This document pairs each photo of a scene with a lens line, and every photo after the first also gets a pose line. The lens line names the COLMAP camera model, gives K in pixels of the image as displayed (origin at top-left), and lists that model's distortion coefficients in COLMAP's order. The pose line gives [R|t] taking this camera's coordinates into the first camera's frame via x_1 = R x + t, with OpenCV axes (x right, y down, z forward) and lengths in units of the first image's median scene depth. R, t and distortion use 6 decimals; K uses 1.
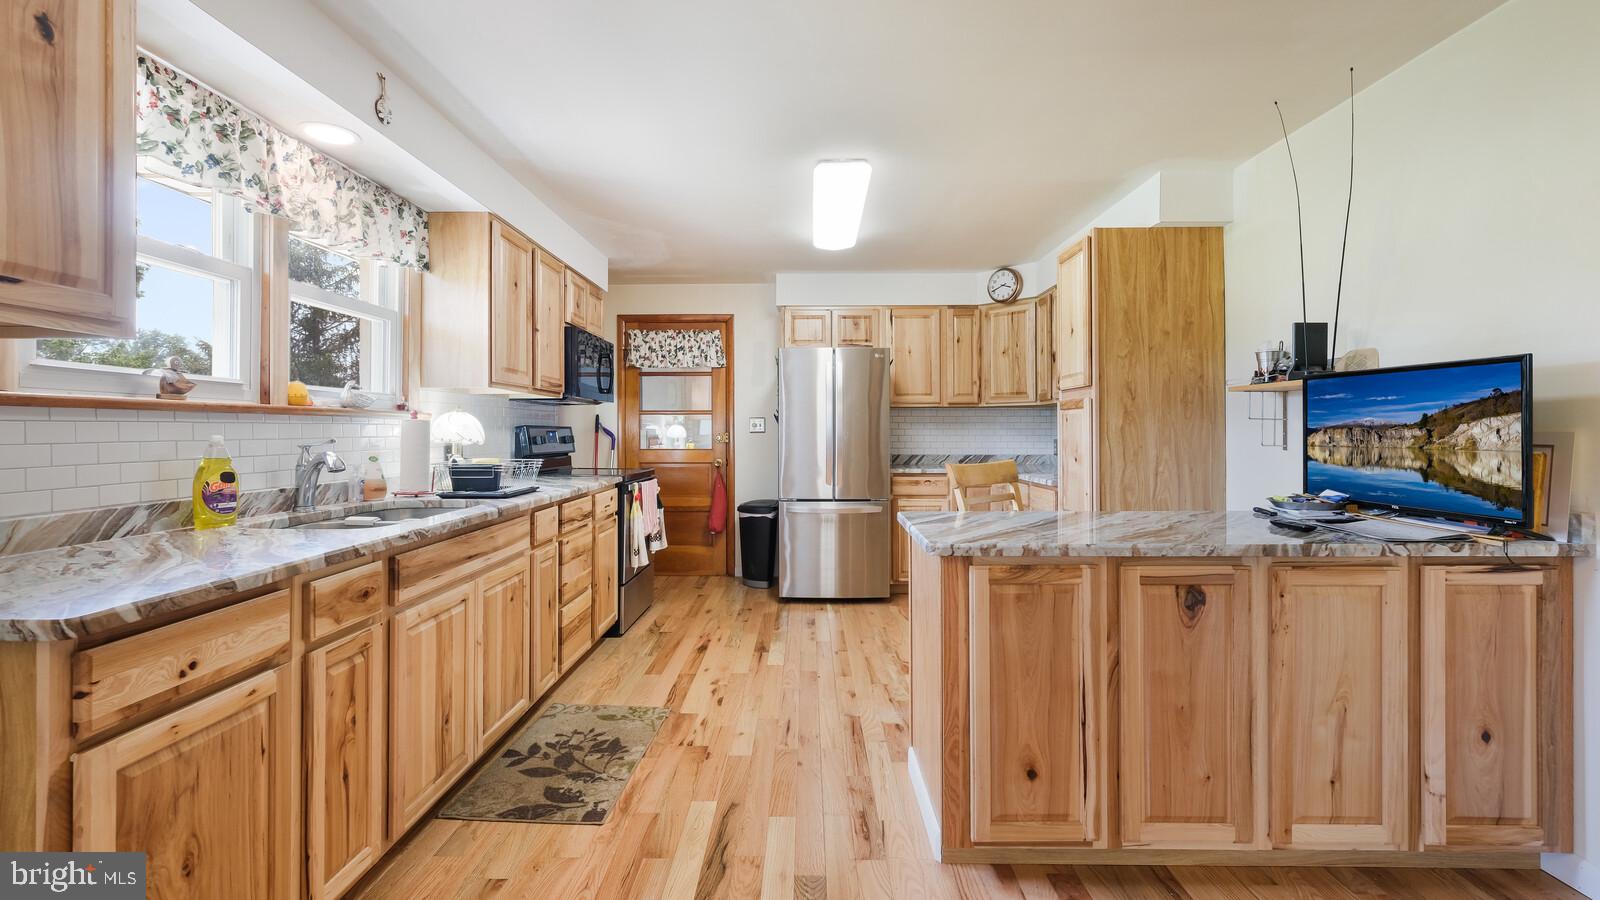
lens RADIAL K [[694.7, 0, 798.2], [0, 694.7, 429.6], [0, 0, 1]] dist [0.004335, 0.000574]
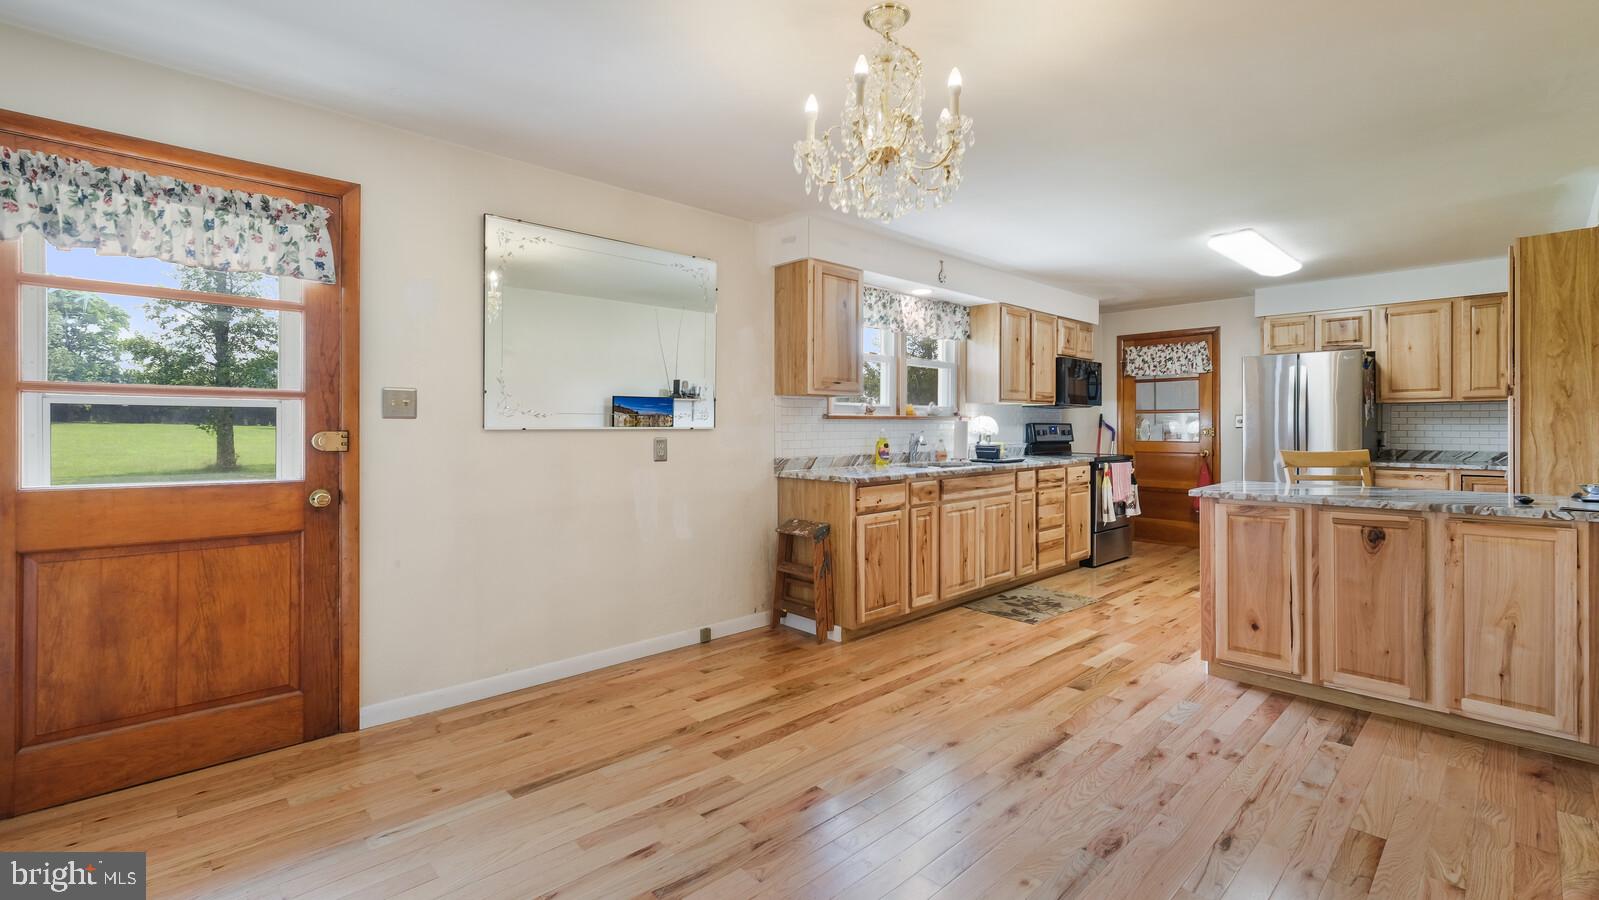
lens RADIAL K [[694.3, 0, 795.7], [0, 694.3, 430.2], [0, 0, 1]] dist [0.004335, 0.000574]
pose [[0.696561, 0.004094, -0.717485, 0.630446], [0.002718, 0.999961, 0.008345, -0.007705], [0.717492, -0.007763, 0.696524, -0.821071]]
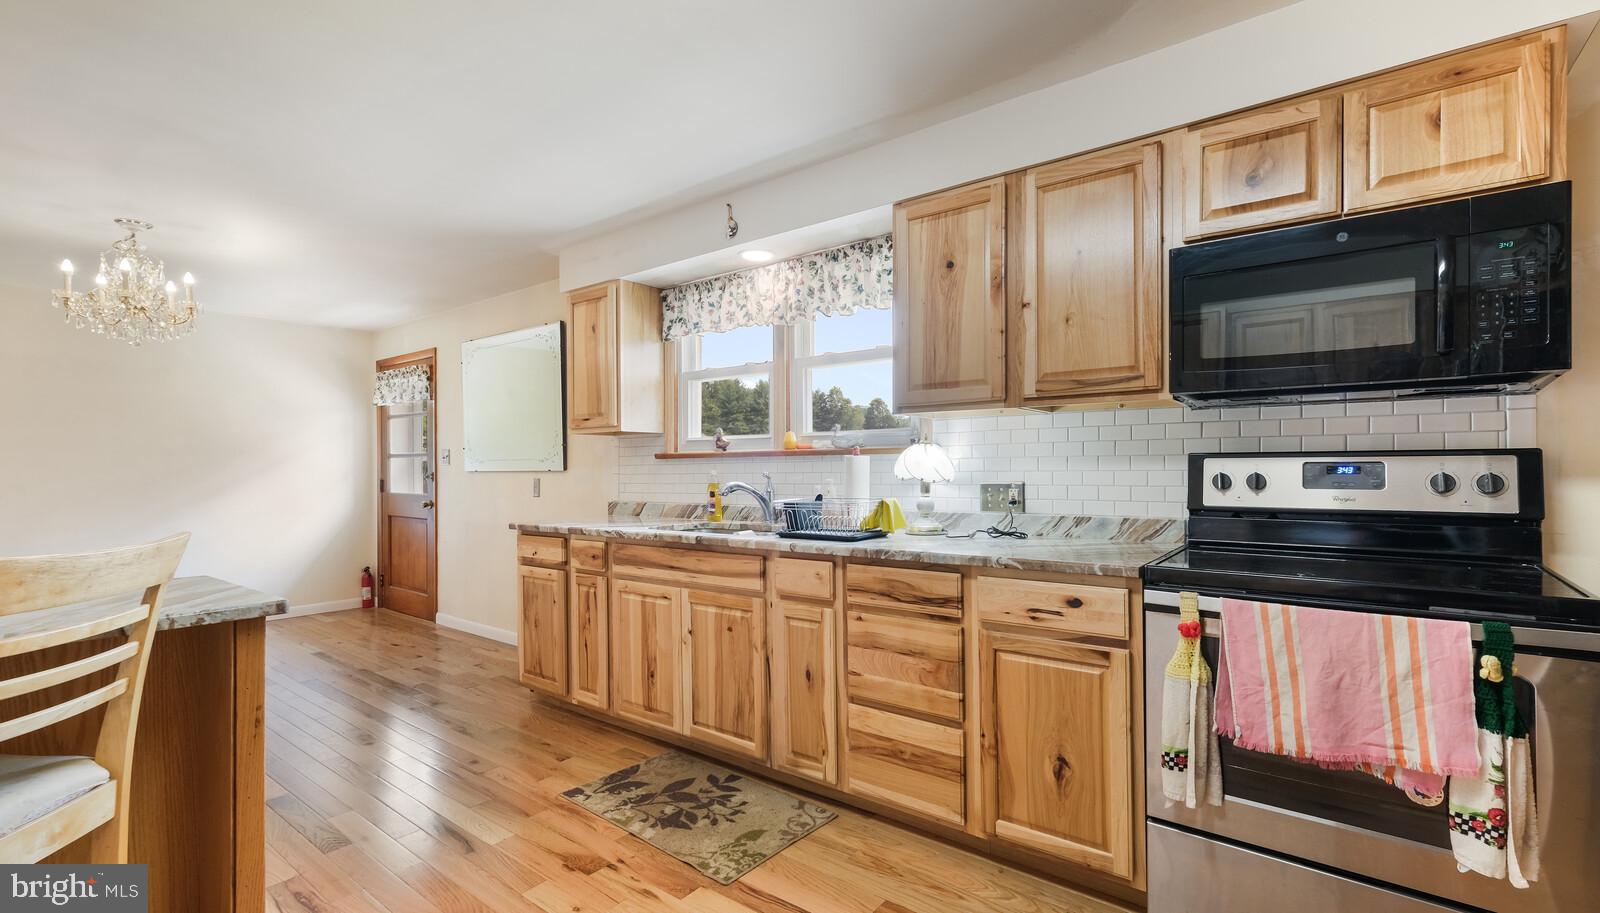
lens RADIAL K [[701.7, 0, 794.6], [0, 701.7, 468.1], [0, 0, 1]] dist [0.002140, 0.002468]
pose [[-0.604439, 0.003627, -0.796643, 0.412799], [0.009622, 0.999950, -0.002747, 0.007302], [0.796594, -0.009326, -0.604443, 1.939025]]
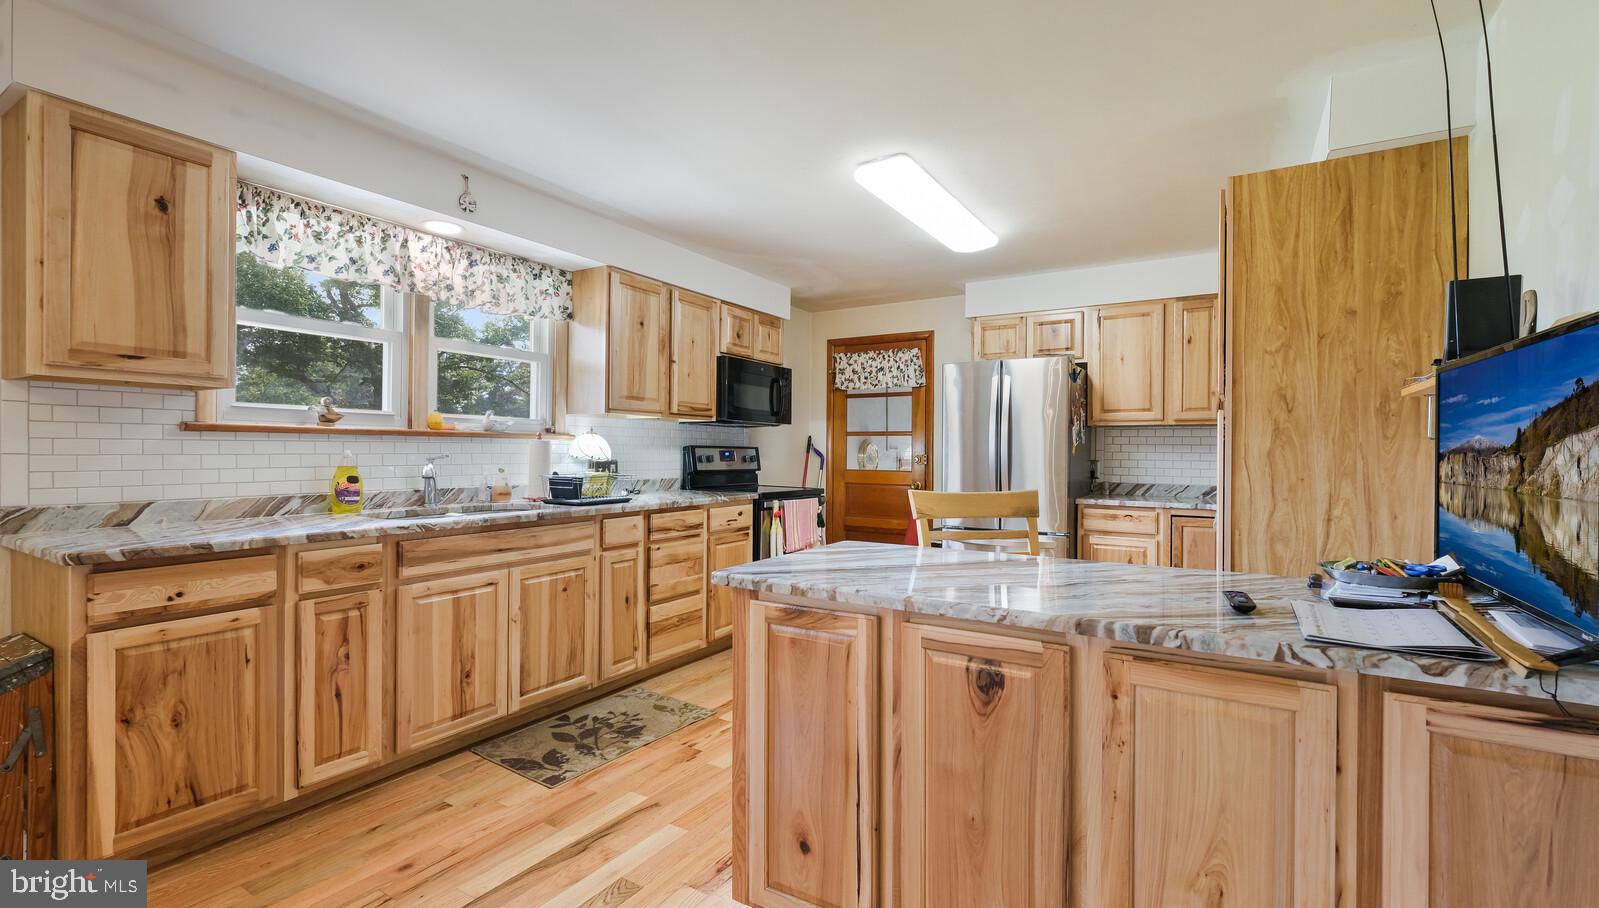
lens RADIAL K [[701.3, 0, 797.8], [0, 701.3, 455.2], [0, 0, 1]] dist [0.002140, 0.002468]
pose [[0.854645, 0.011214, -0.519091, 0.629867], [-0.008390, 0.999934, 0.007788, -0.001020], [0.519144, -0.002301, 0.854683, 0.199758]]
